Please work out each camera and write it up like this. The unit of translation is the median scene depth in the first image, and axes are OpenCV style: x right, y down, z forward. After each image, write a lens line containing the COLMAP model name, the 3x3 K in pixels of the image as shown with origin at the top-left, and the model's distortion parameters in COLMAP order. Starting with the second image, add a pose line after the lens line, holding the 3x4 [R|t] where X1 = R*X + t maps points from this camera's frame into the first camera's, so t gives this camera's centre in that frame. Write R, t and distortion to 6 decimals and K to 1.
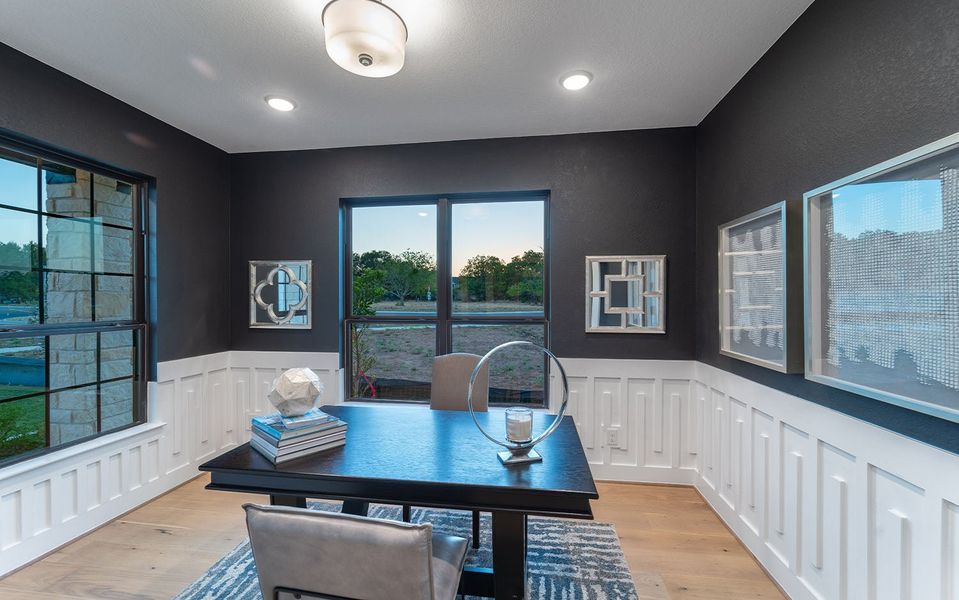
lens RADIAL K [[382.9, 0, 482.2], [0, 382.9, 303.8], [0, 0, 1]] dist [-0.001602, -0.000632]
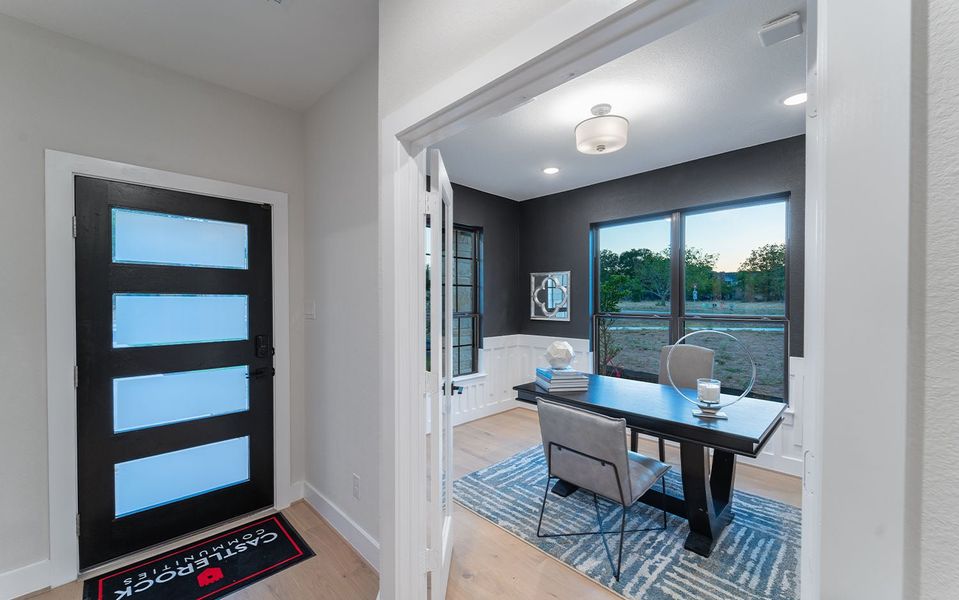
lens RADIAL K [[382.9, 0, 480.2], [0, 382.9, 304.6], [0, 0, 1]] dist [-0.001602, -0.000632]
pose [[0.791748, 0.005110, -0.610826, 0.140167], [-0.003646, 0.999987, 0.003640, 0.002674], [0.610836, -0.000655, 0.791757, -0.289468]]
